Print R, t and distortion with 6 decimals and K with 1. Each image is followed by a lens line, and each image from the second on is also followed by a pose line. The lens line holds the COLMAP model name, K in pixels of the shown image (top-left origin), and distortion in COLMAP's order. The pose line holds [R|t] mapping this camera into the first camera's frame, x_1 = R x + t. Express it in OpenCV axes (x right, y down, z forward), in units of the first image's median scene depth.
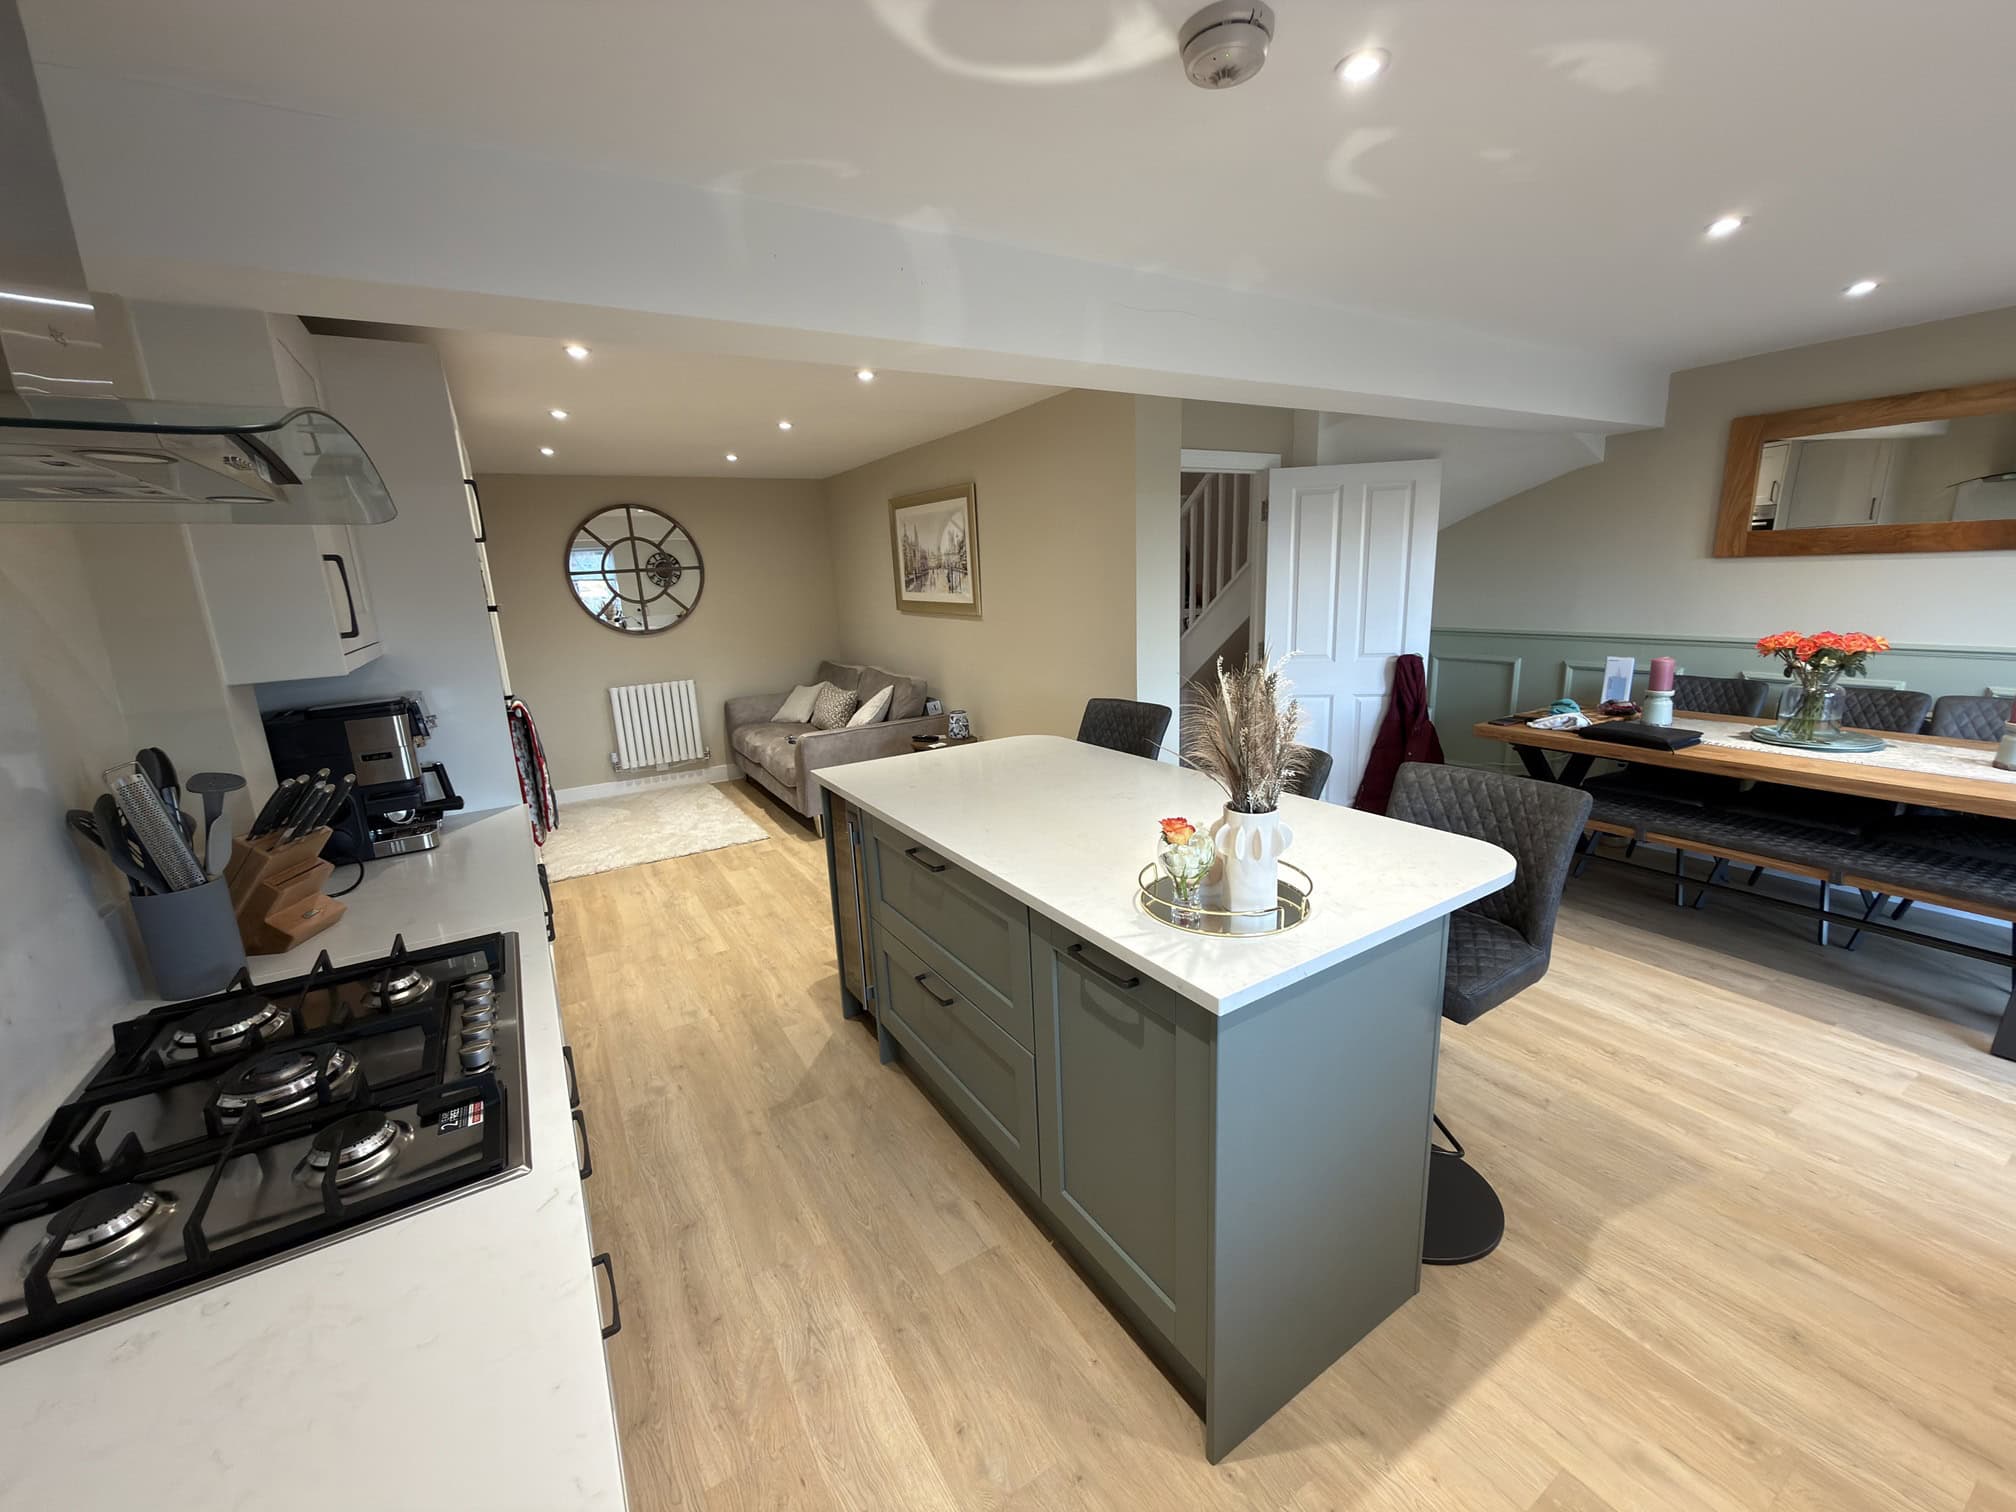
lens RADIAL K [[805.7, 0, 1005.0], [0, 805.7, 755.5], [0, 0, 1]] dist [0.000289, -0.000127]
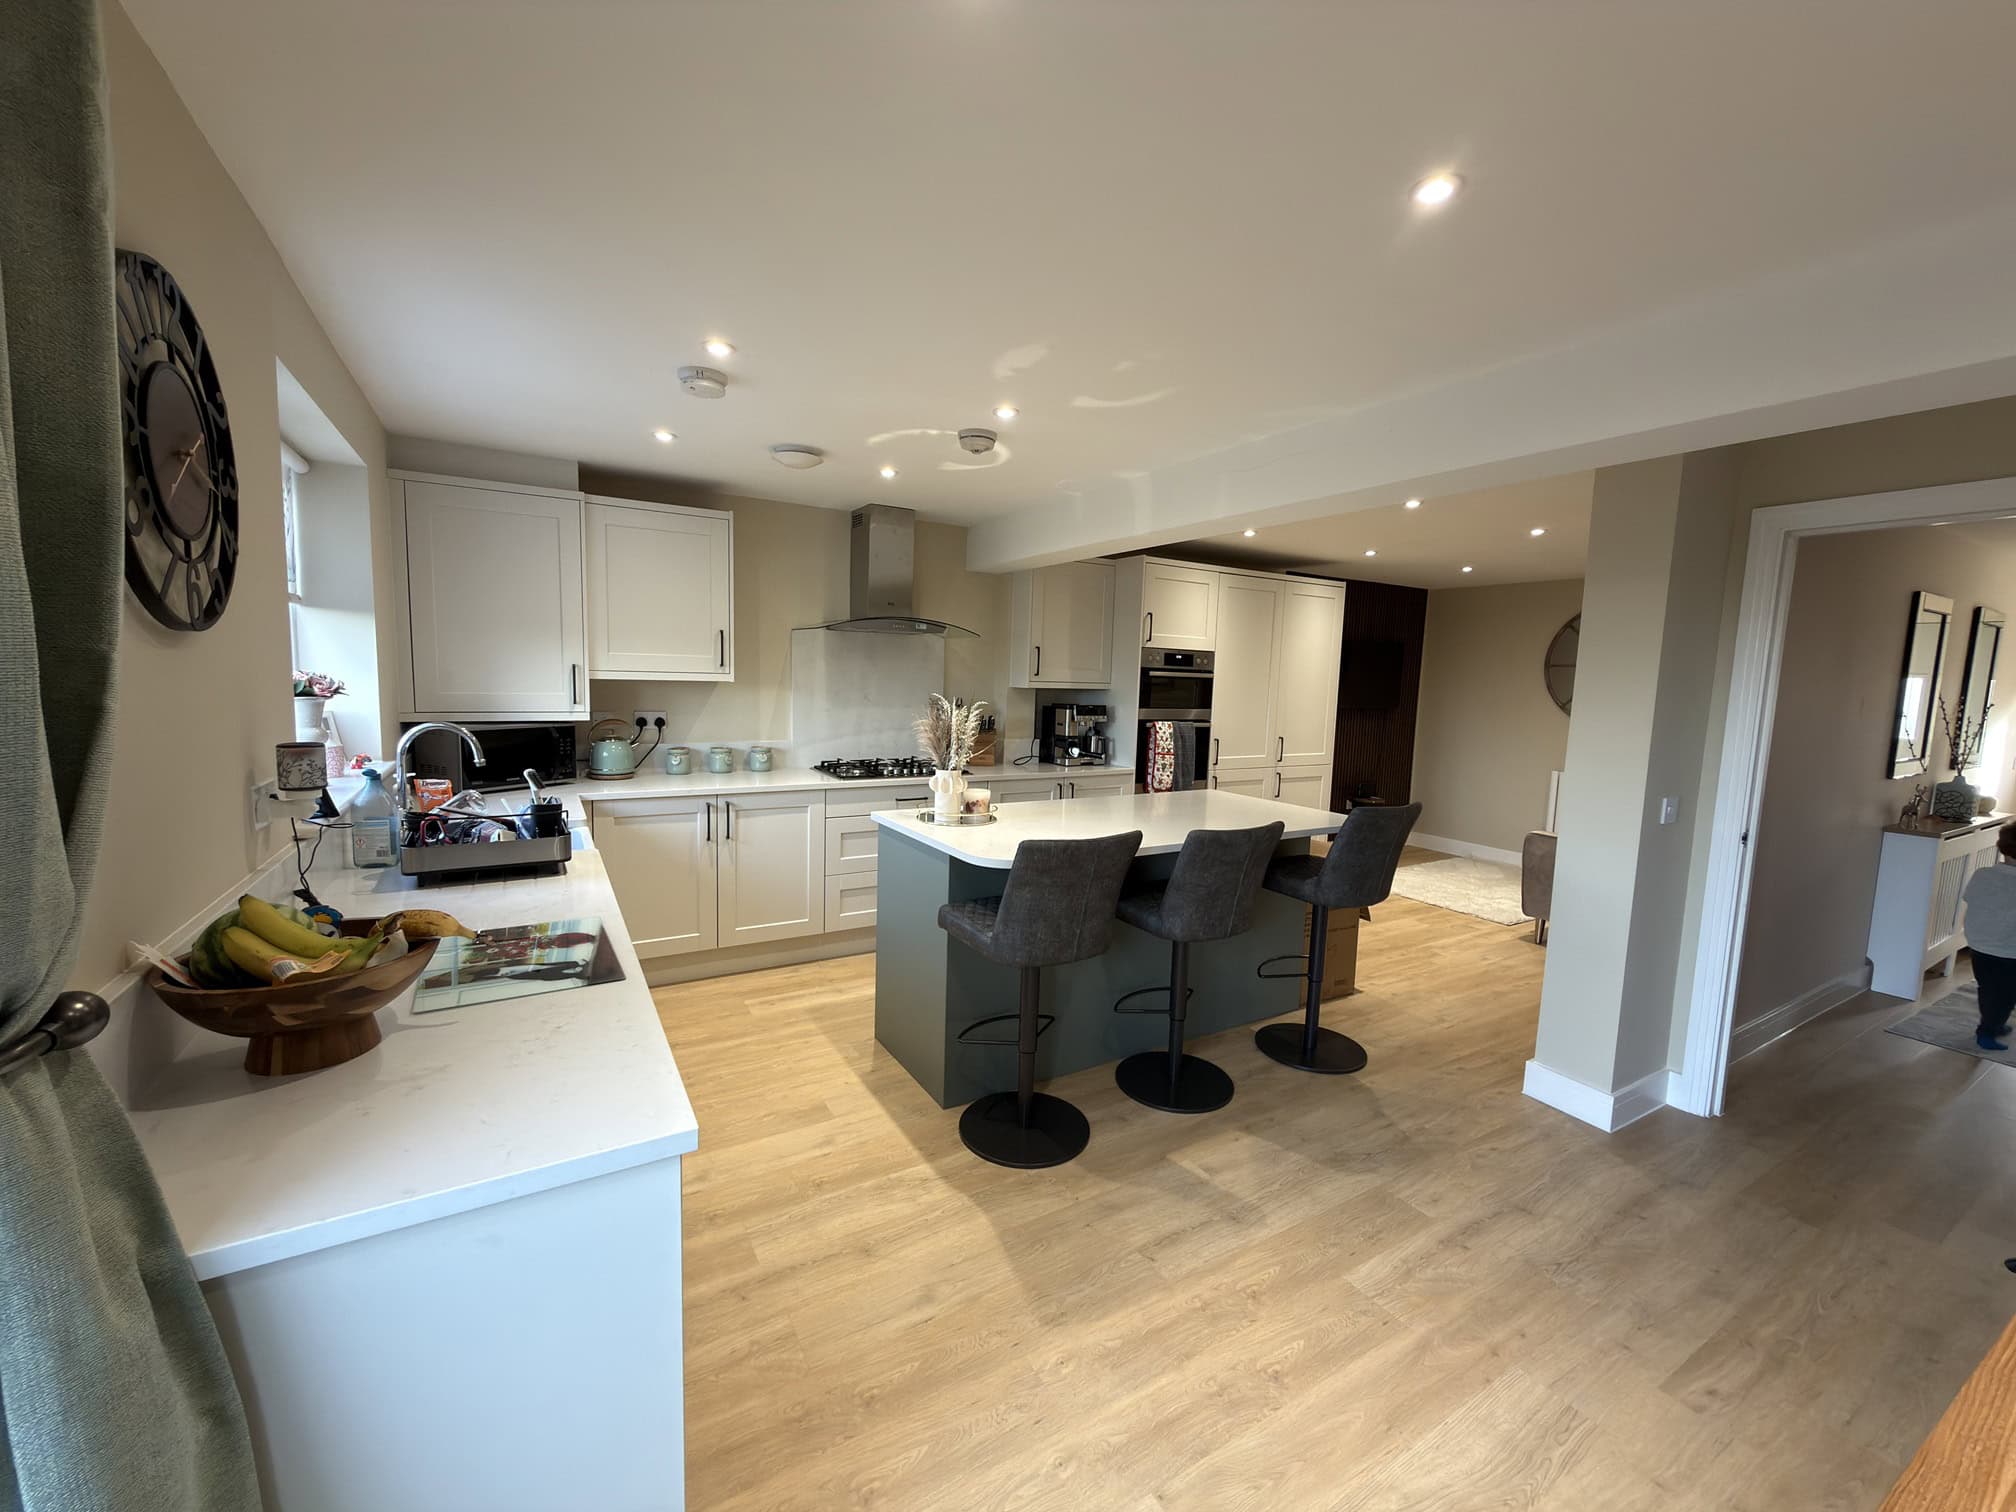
lens RADIAL K [[805.7, 0, 1006.1], [0, 805.7, 753.7], [0, 0, 1]] dist [0.000289, -0.000127]
pose [[-0.021323, 0.143182, -0.989467, 1.541623], [-0.250974, 0.957234, 0.143926, -0.203489], [0.967759, 0.251399, 0.015524, 0.718230]]
